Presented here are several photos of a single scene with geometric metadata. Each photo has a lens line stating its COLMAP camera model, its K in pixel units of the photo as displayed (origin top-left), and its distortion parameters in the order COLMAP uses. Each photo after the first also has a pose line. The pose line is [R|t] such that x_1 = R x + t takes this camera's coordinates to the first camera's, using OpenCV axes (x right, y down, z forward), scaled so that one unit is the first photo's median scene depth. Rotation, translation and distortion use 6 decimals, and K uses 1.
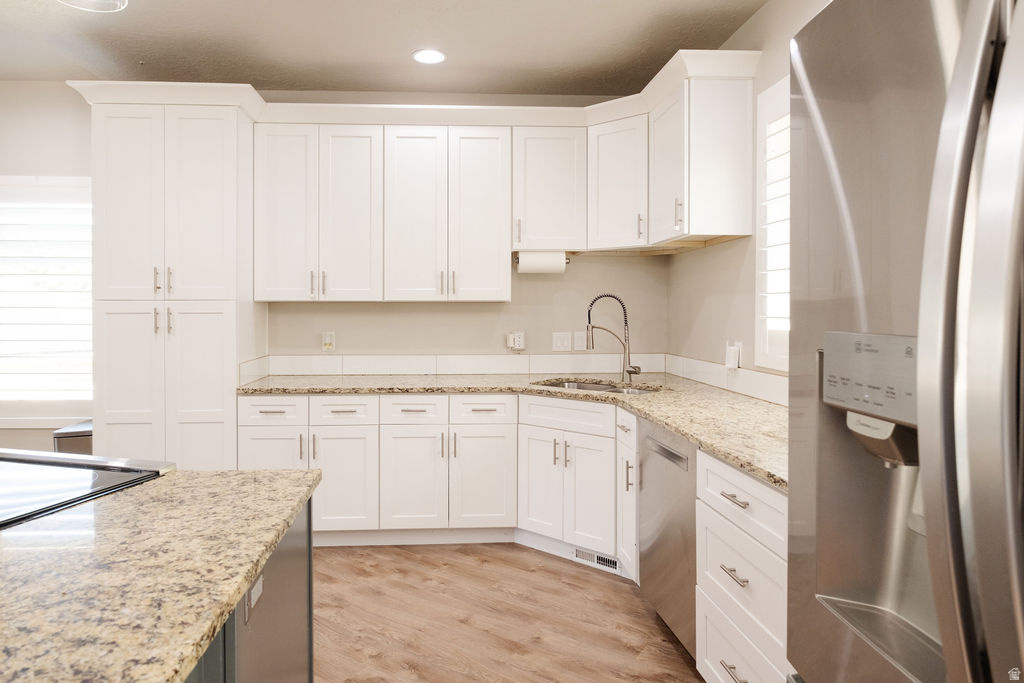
lens RADIAL K [[623.3, 0, 513.6], [0, 623.3, 310.6], [0, 0, 1]] dist [-0.001938, 0.000205]
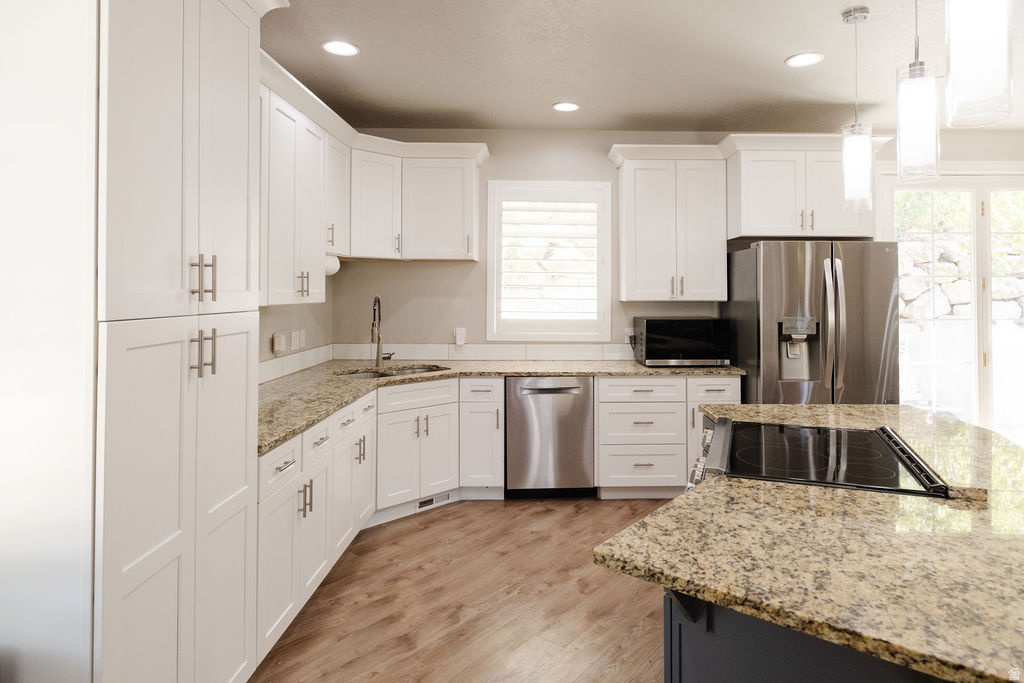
lens RADIAL K [[575.3, 0, 524.2], [0, 575.3, 288.3], [0, 0, 1]] dist [0.019140, -0.000302]
pose [[0.105683, 0.009921, 0.994350, -1.088720], [-0.002860, 0.999949, -0.009673, -0.036418], [-0.994396, -0.001822, 0.105706, 0.707745]]
